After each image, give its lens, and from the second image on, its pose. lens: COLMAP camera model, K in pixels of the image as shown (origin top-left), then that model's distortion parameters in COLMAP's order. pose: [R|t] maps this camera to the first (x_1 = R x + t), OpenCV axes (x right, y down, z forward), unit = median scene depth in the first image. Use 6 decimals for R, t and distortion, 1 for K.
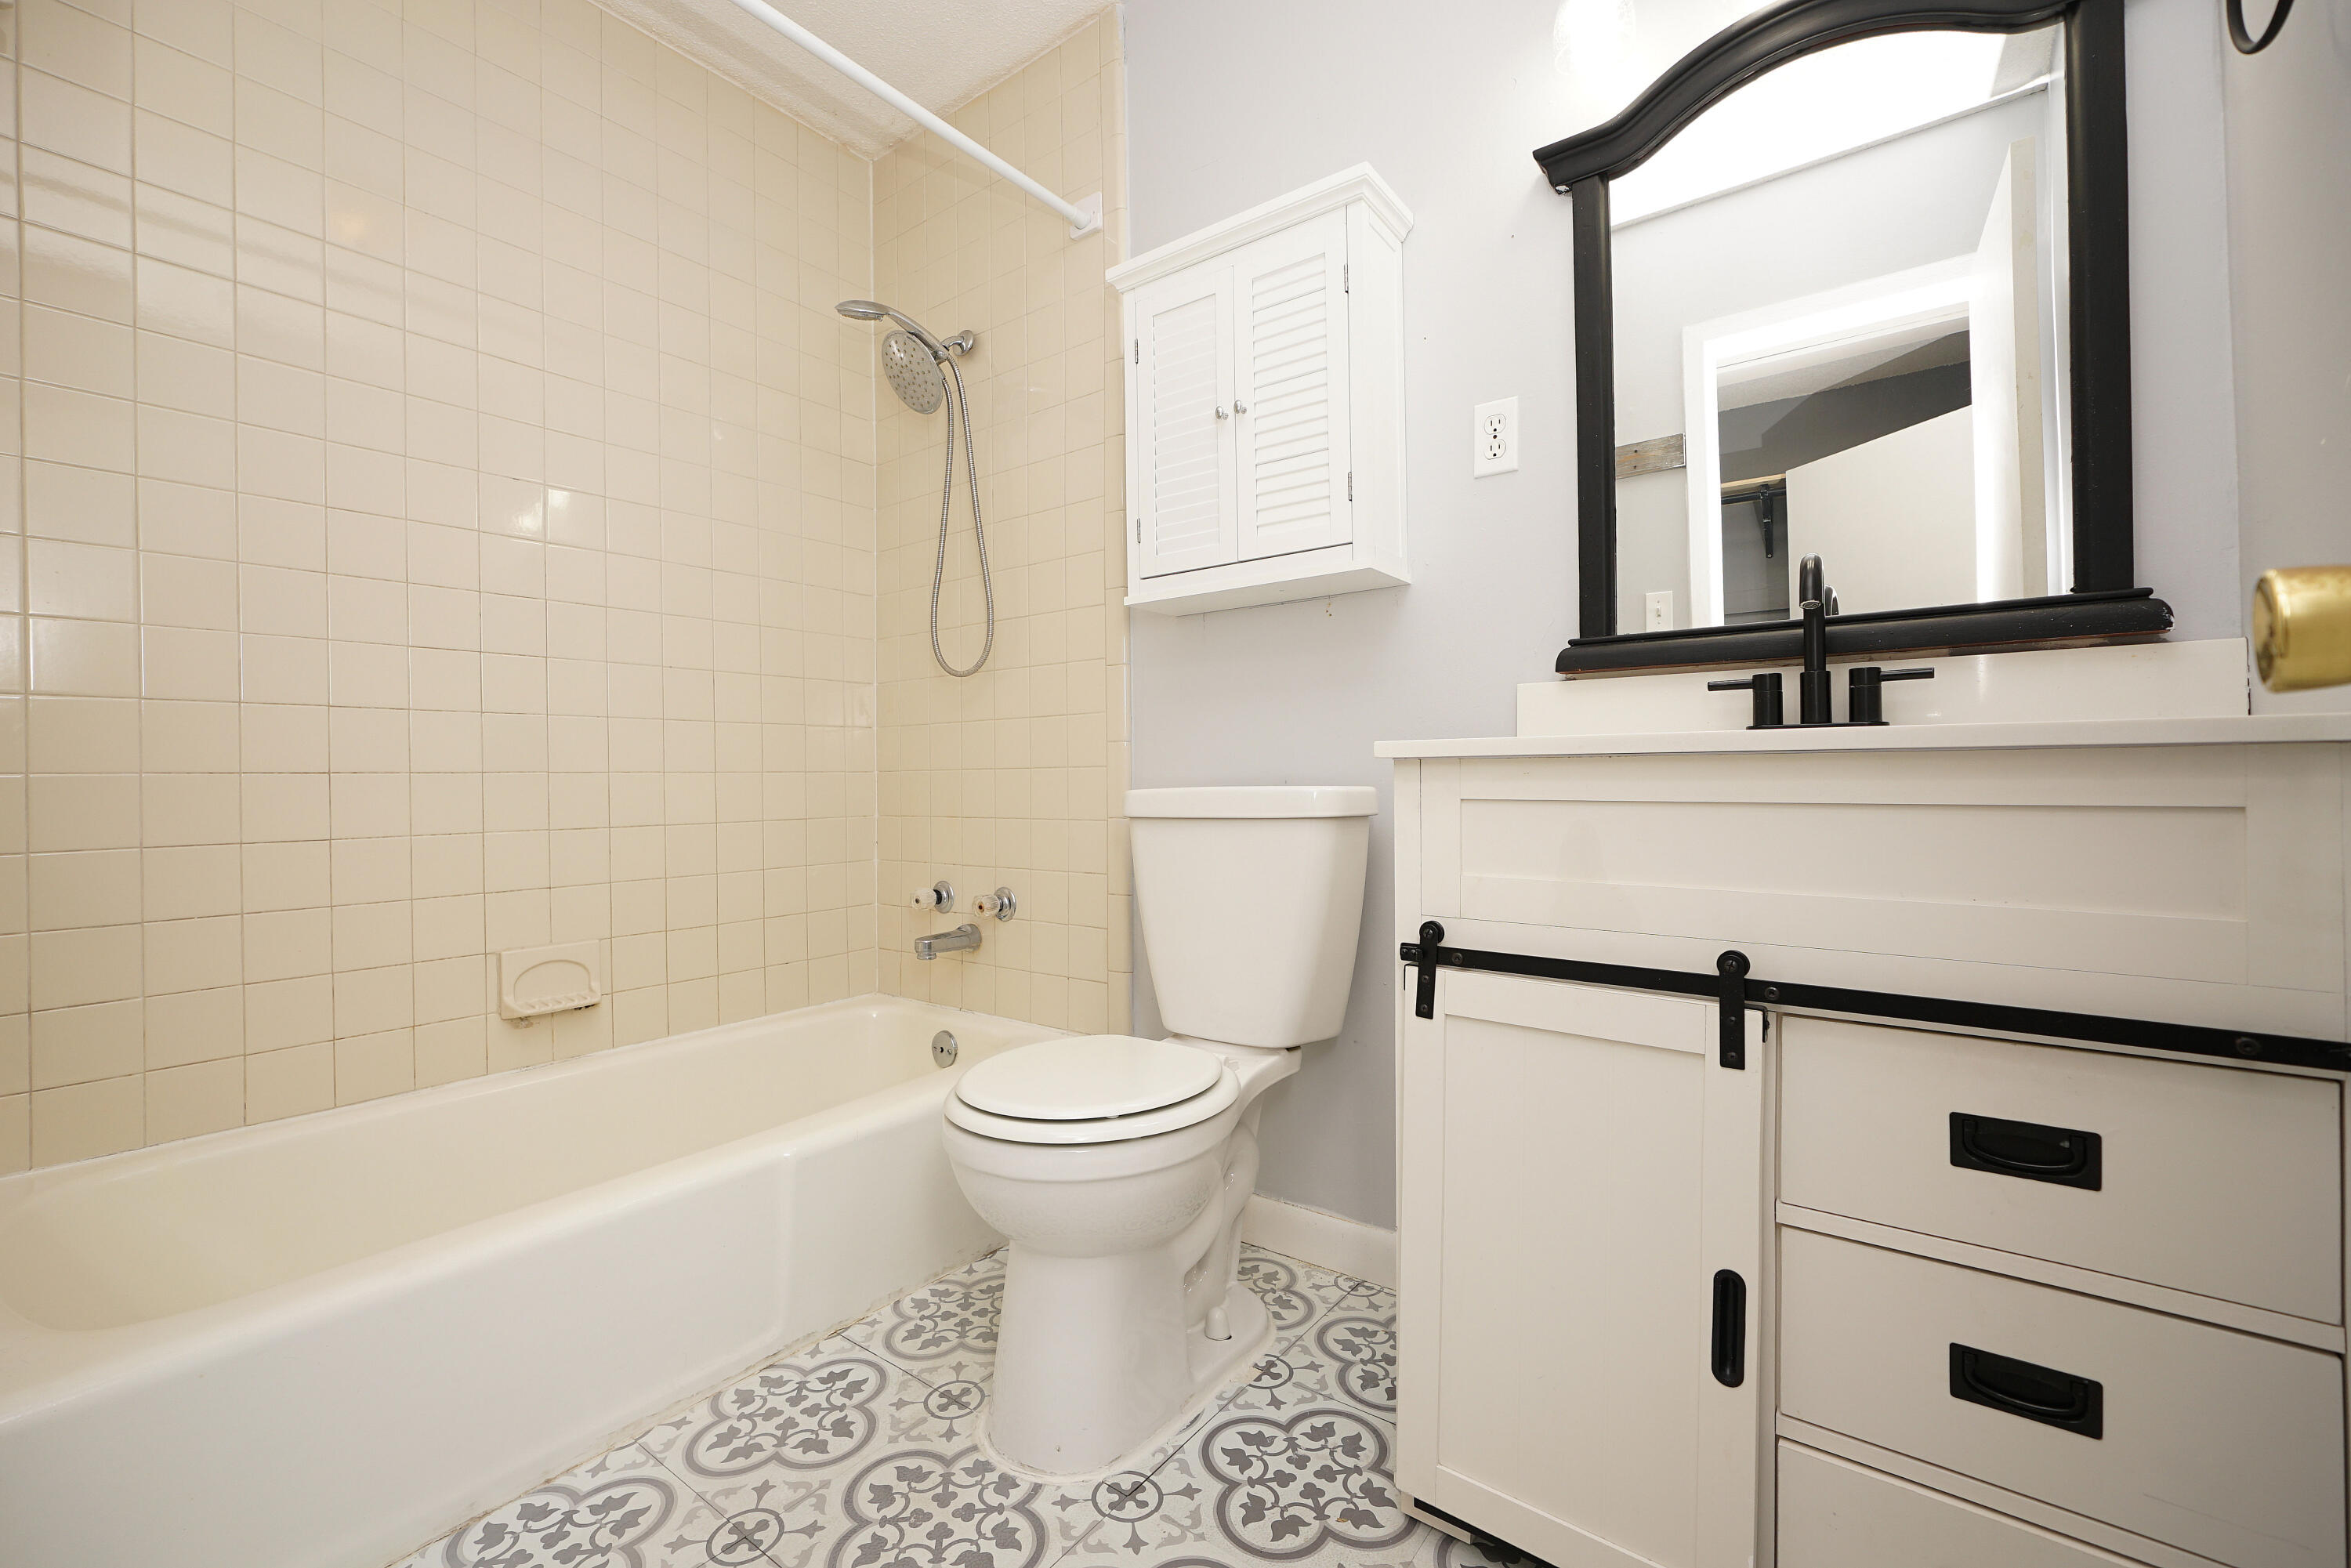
lens RADIAL K [[988.3, 0, 1172.9], [0, 988.3, 779.0], [0, 0, 1]] dist [-0.017245, 0.006214]
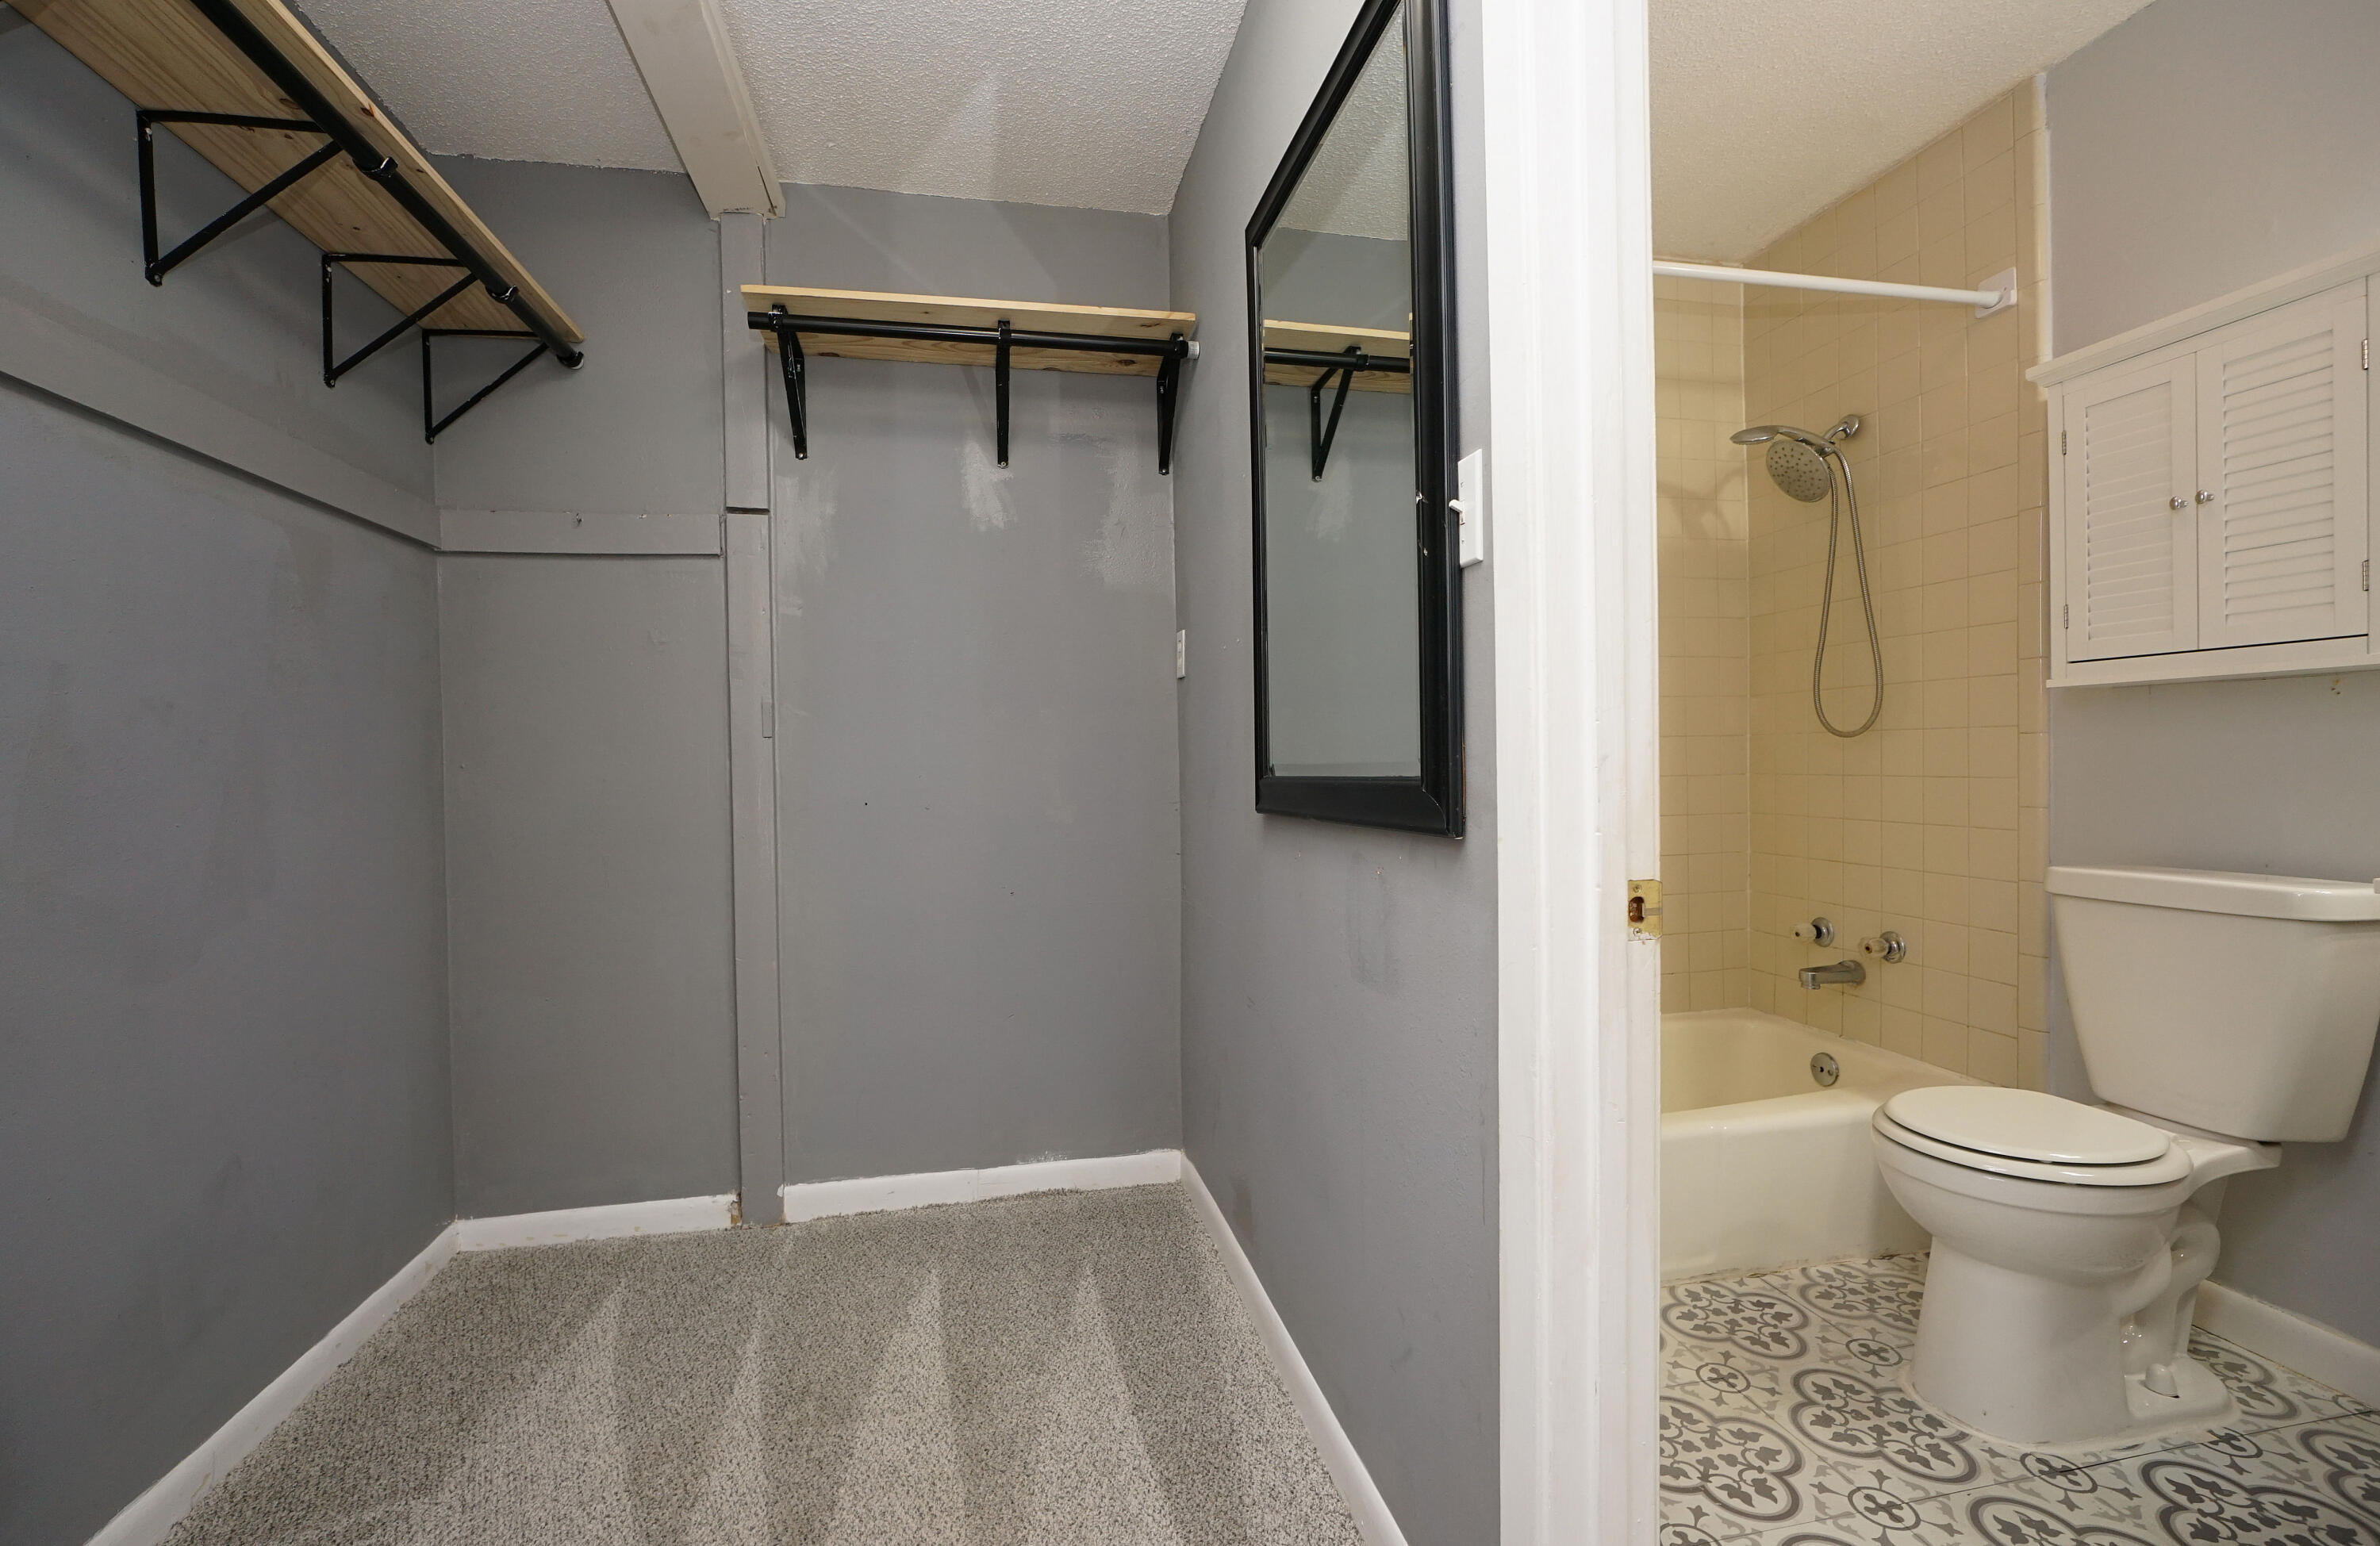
lens RADIAL K [[1030.8, 0, 1173.4], [0, 1030.8, 776.1], [0, 0, 1]] dist [-0.012145, 0.005651]
pose [[0.749445, 0.008417, -0.662013, -0.028323], [0.011261, 0.999612, 0.025458, -0.149225], [0.661971, -0.026535, 0.749060, -0.543006]]
